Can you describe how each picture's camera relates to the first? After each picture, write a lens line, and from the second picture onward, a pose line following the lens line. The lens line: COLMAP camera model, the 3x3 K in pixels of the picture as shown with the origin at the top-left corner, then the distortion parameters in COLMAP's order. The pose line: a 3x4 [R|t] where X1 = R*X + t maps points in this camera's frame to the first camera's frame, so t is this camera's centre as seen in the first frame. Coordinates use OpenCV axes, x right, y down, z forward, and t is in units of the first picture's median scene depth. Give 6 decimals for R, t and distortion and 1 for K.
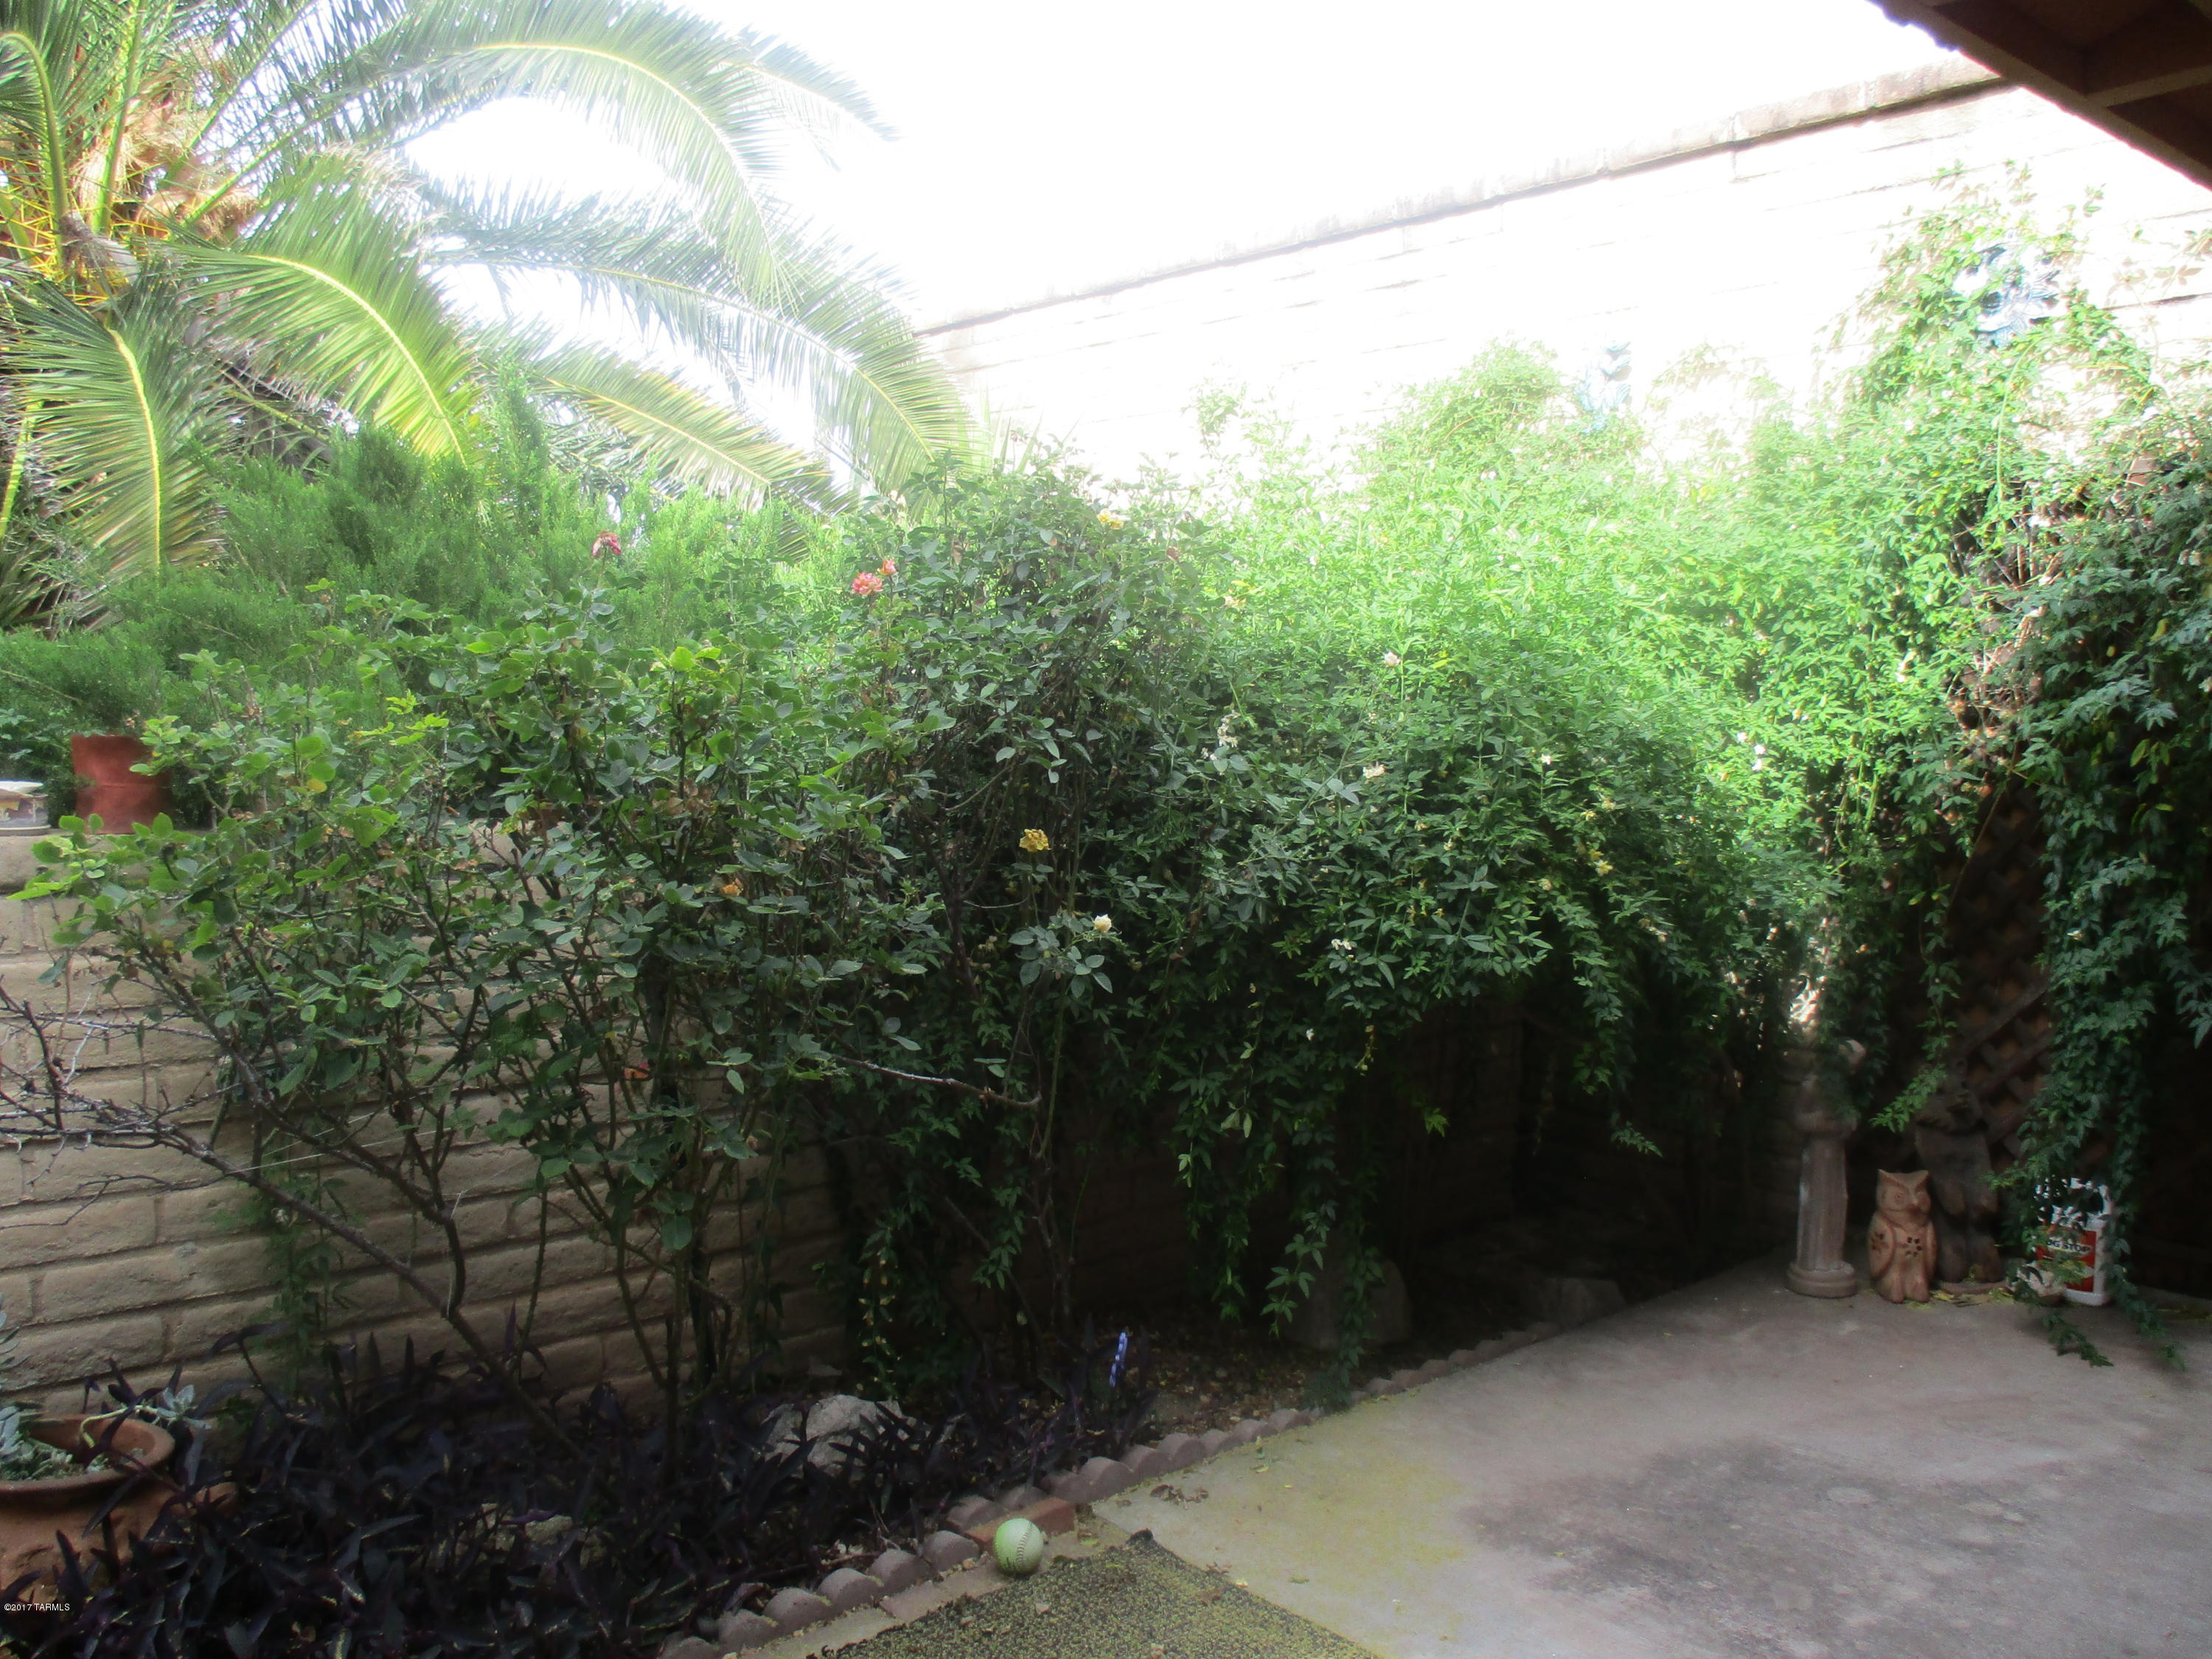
lens RADIAL K [[1823.9, 0, 1108.8], [0, 1823.9, 855.1], [0, 0, 1]] dist [-0.037543, 0.004036]
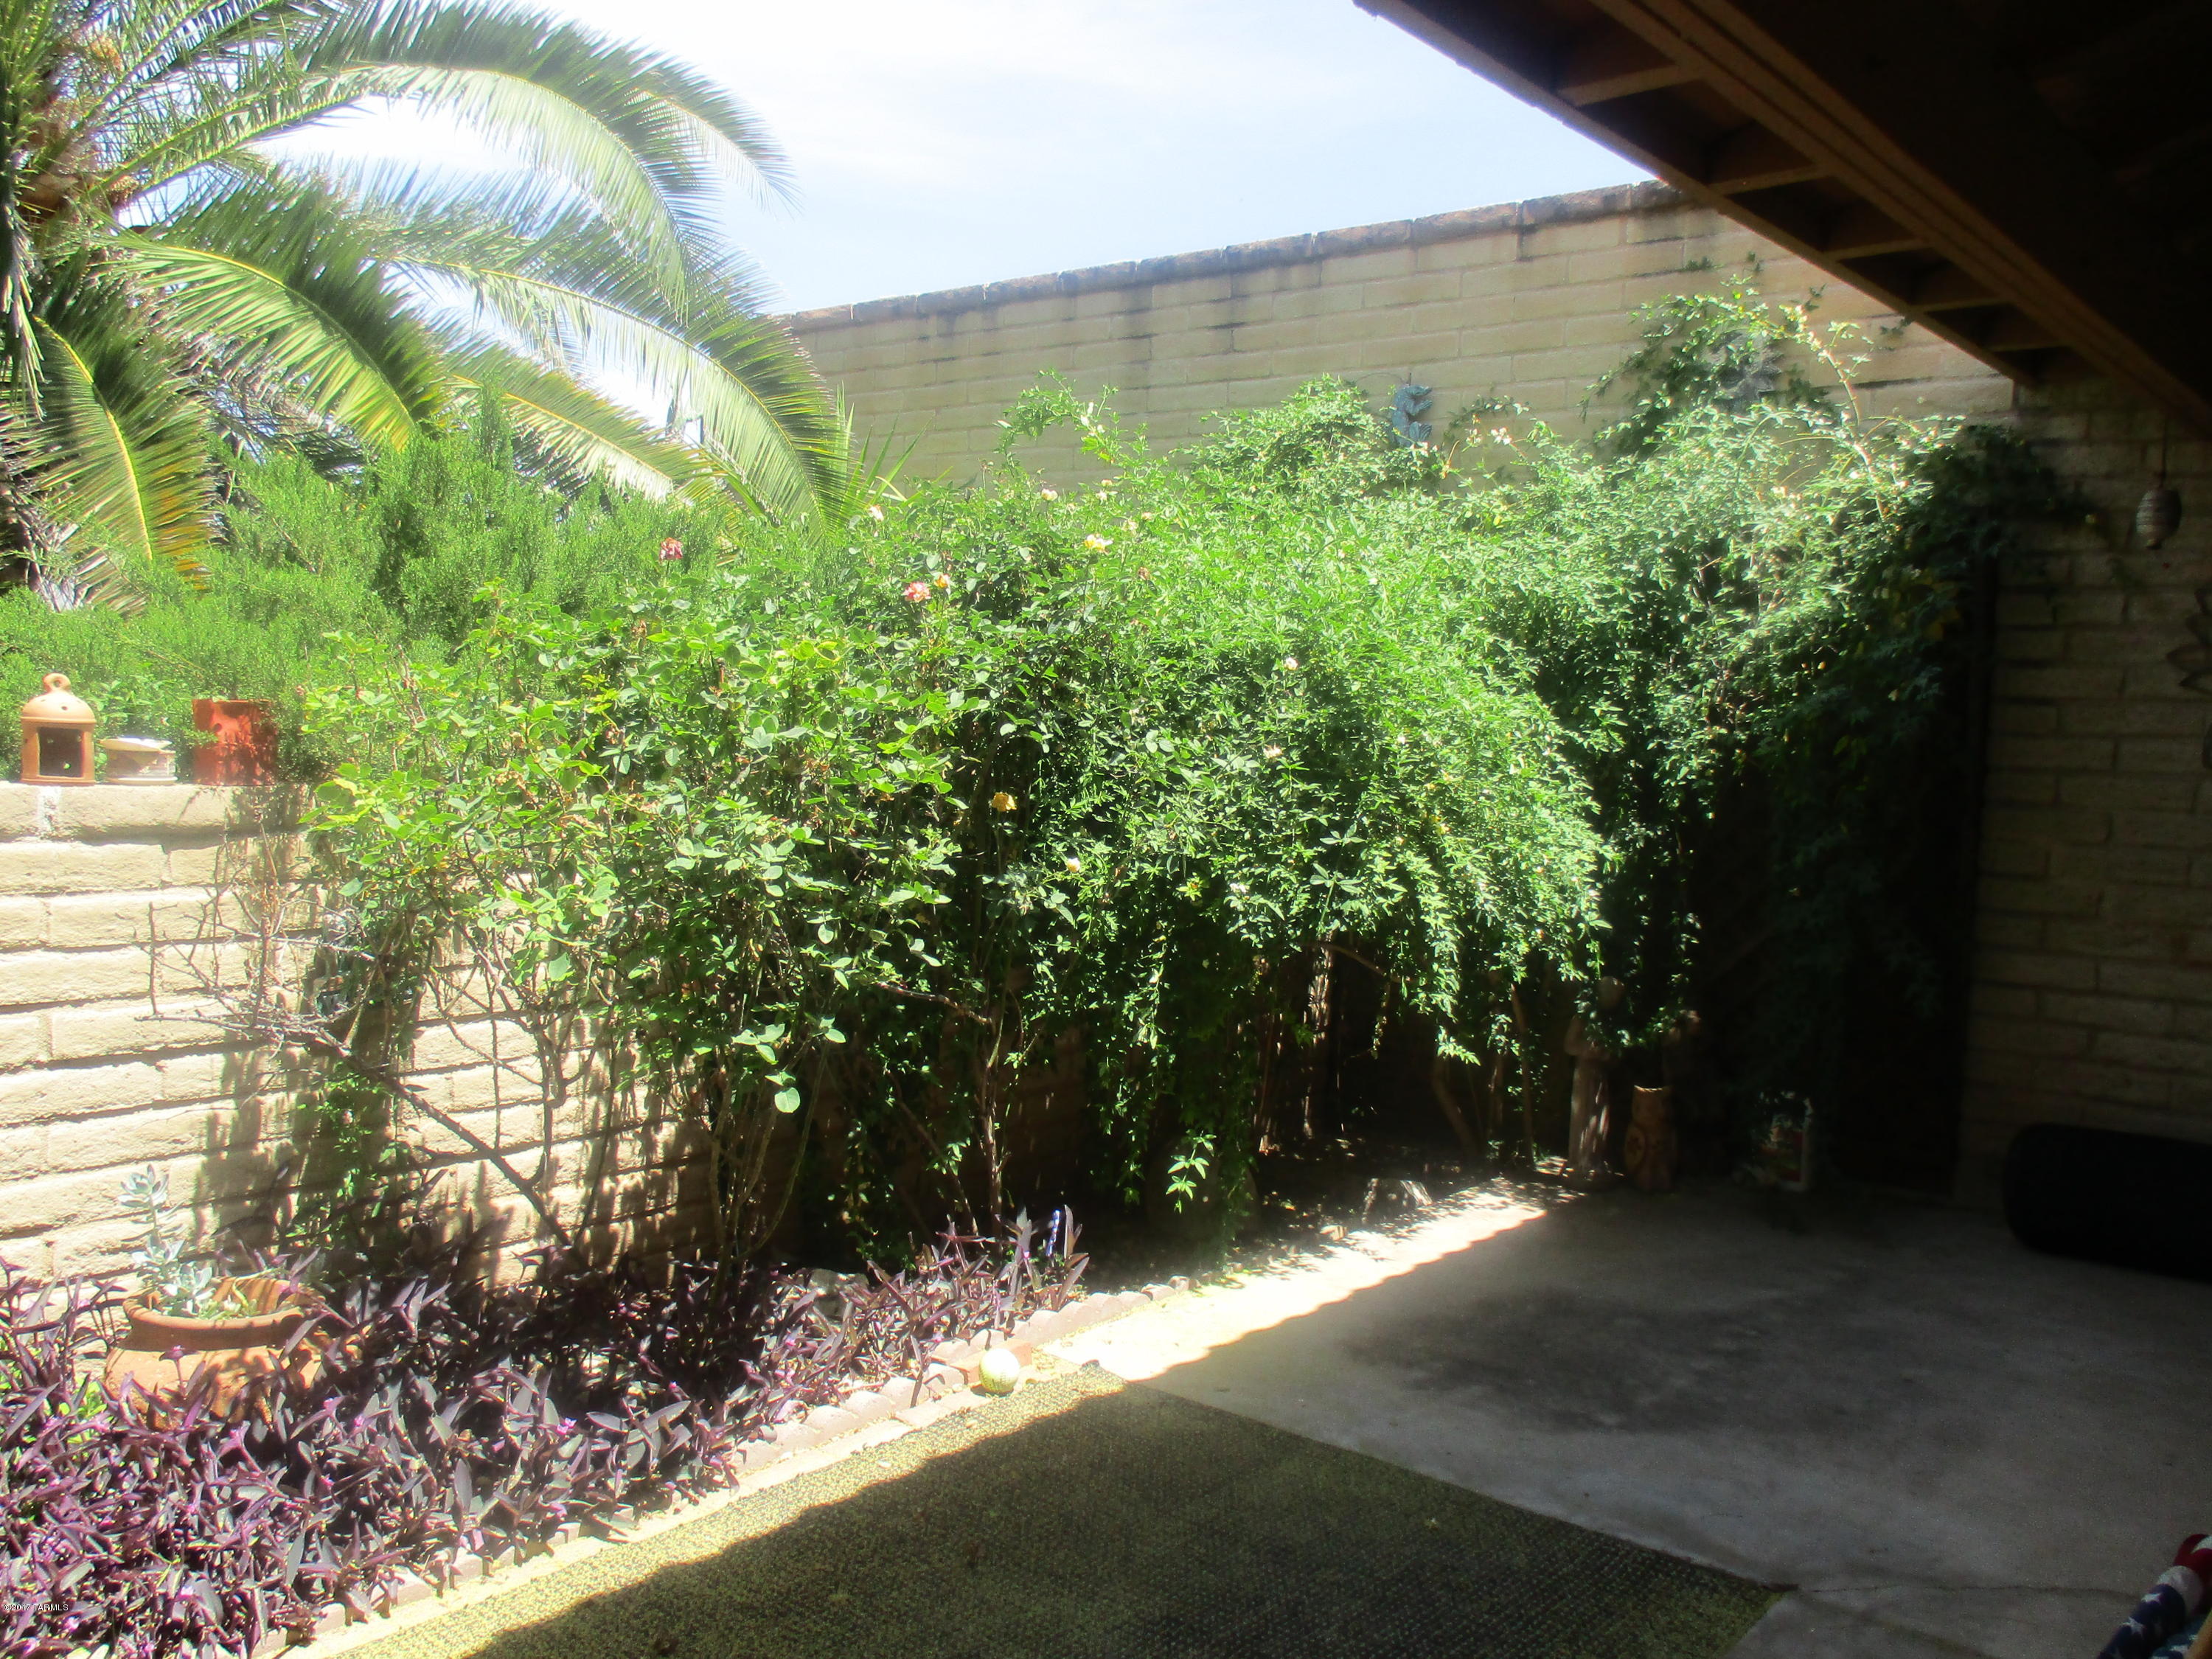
lens RADIAL K [[1823.9, 0, 1108.8], [0, 1823.9, 855.1], [0, 0, 1]] dist [-0.037543, 0.004036]
pose [[0.988393, 0.004958, 0.151835, -0.145772], [-0.006275, 0.999947, 0.008196, 0.017218], [-0.151787, -0.009053, 0.988372, -0.202682]]
